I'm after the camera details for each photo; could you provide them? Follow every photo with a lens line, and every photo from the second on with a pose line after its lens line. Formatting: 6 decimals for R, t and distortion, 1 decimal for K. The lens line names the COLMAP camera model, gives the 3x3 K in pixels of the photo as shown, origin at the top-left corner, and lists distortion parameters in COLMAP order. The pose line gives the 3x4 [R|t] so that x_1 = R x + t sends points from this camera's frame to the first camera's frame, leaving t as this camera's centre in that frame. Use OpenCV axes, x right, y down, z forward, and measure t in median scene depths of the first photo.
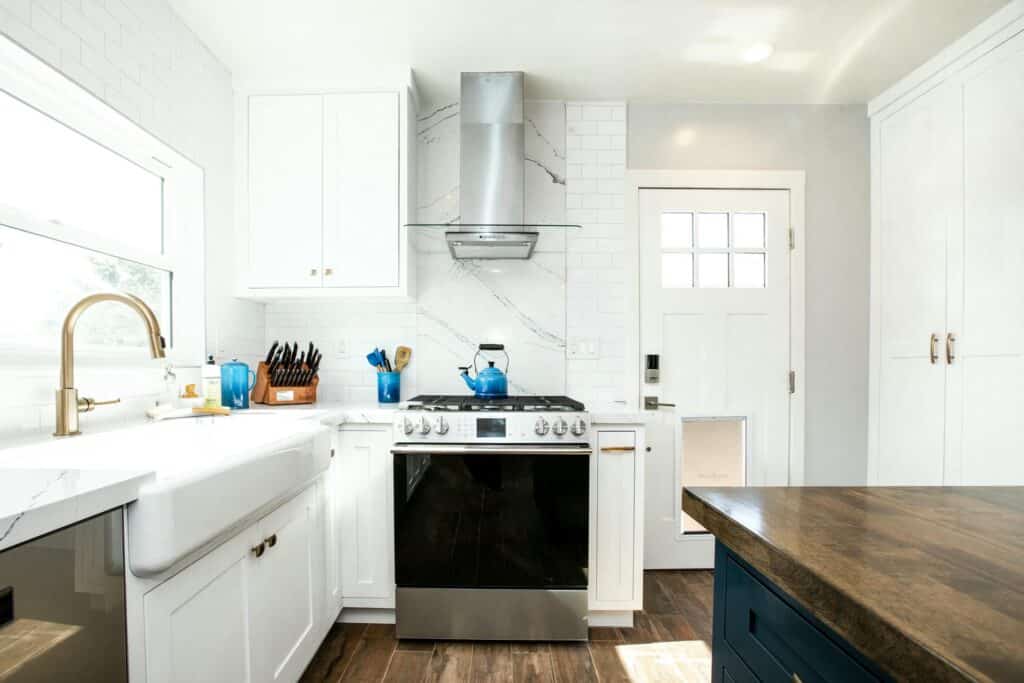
lens RADIAL K [[478.6, 0, 485.7], [0, 478.6, 372.8], [0, 0, 1]] dist [-0.044931, 0.009505]
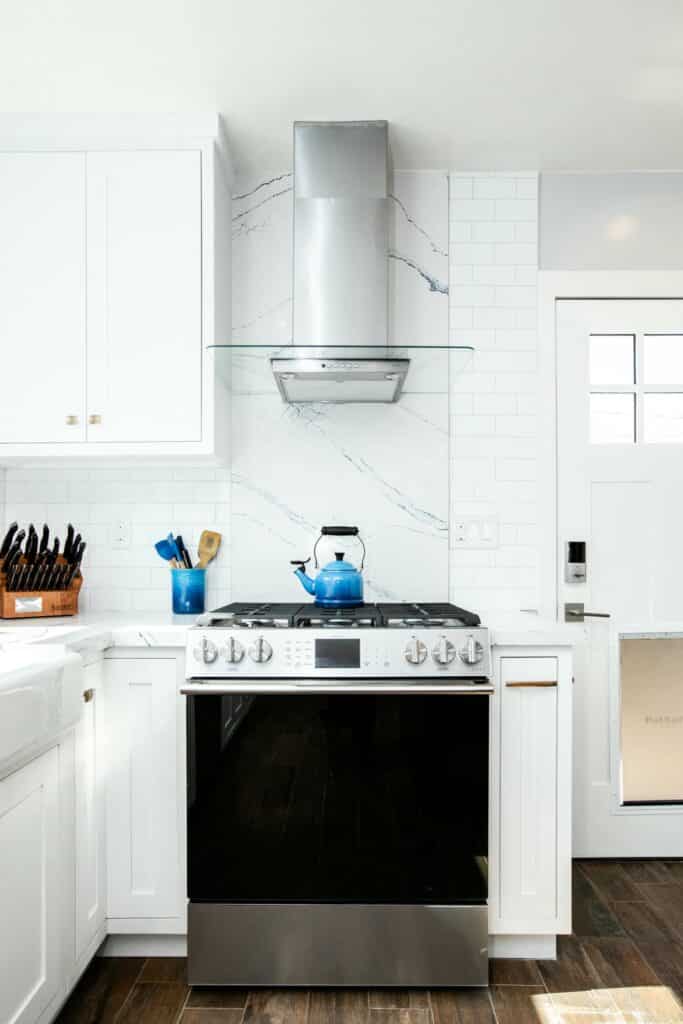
lens RADIAL K [[622.3, 0, 350.5], [0, 622.3, 569.4], [0, 0, 1]] dist [-0.033243, 0.004040]
pose [[0.999878, -0.002729, 0.015411, 0.013991], [0.002771, 0.999992, -0.002745, 0.002749], [-0.015403, 0.002787, 0.999877, 0.130125]]
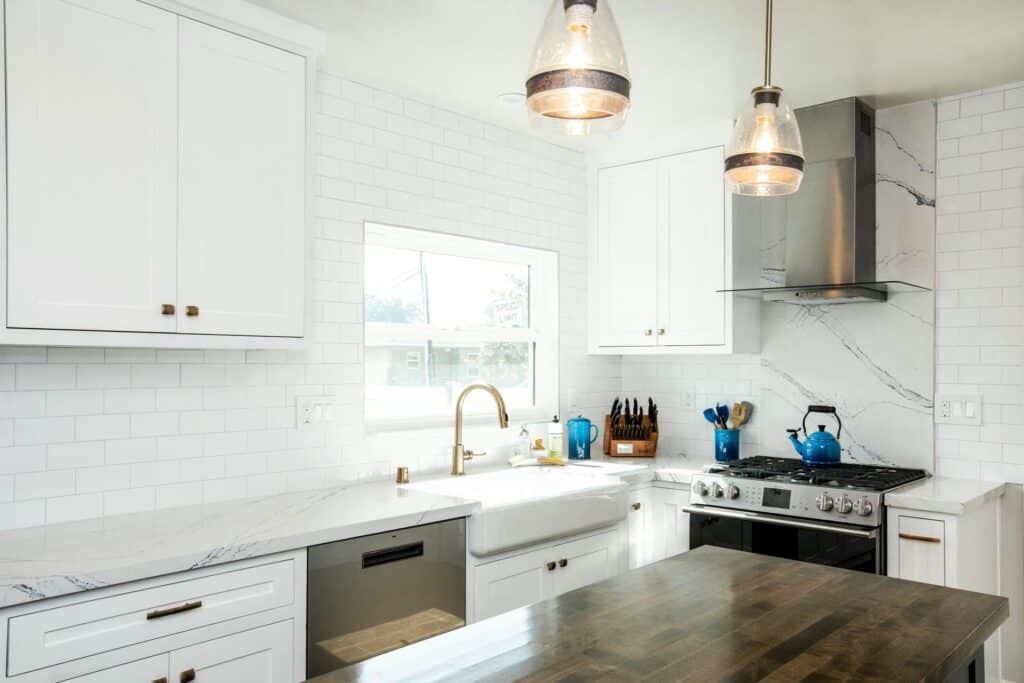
lens RADIAL K [[824.5, 0, 551.0], [0, 824.5, 357.6], [0, 0, 1]] dist [0.014376, 0.026803]
pose [[0.772770, -0.001571, -0.634685, 0.623254], [-0.012645, 0.999760, -0.017871, -0.120362], [0.634561, 0.021836, 0.772564, -0.539151]]
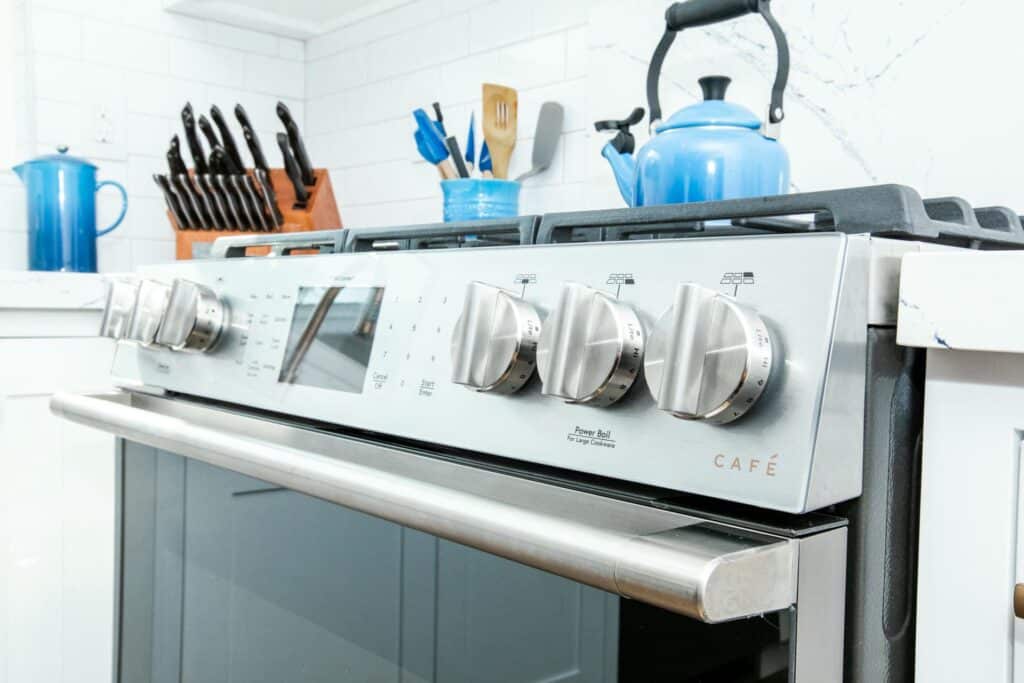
lens RADIAL K [[931.4, 0, 509.1], [0, 931.4, 337.4], [0, 0, 1]] dist [0.078745, 0.000000]
pose [[0.679348, 0.040263, -0.732711, 0.271749], [-0.024080, 0.999179, 0.032579, 0.084308], [0.733422, -0.004489, 0.679759, 0.669141]]
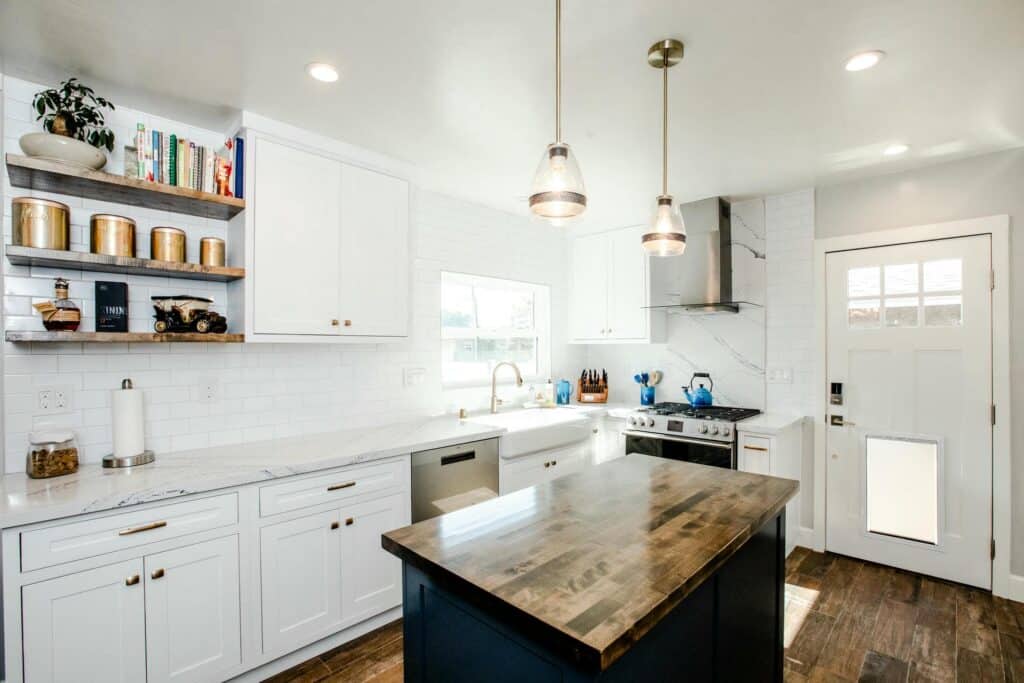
lens RADIAL K [[478.6, 0, 528.8], [0, 478.6, 347.9], [0, 0, 1]] dist [-0.044931, 0.009505]
pose [[0.746540, -0.000926, -0.665340, 0.646838], [-0.007354, 0.999926, -0.009643, -0.127814], [0.665300, 0.012092, 0.746478, -0.558367]]
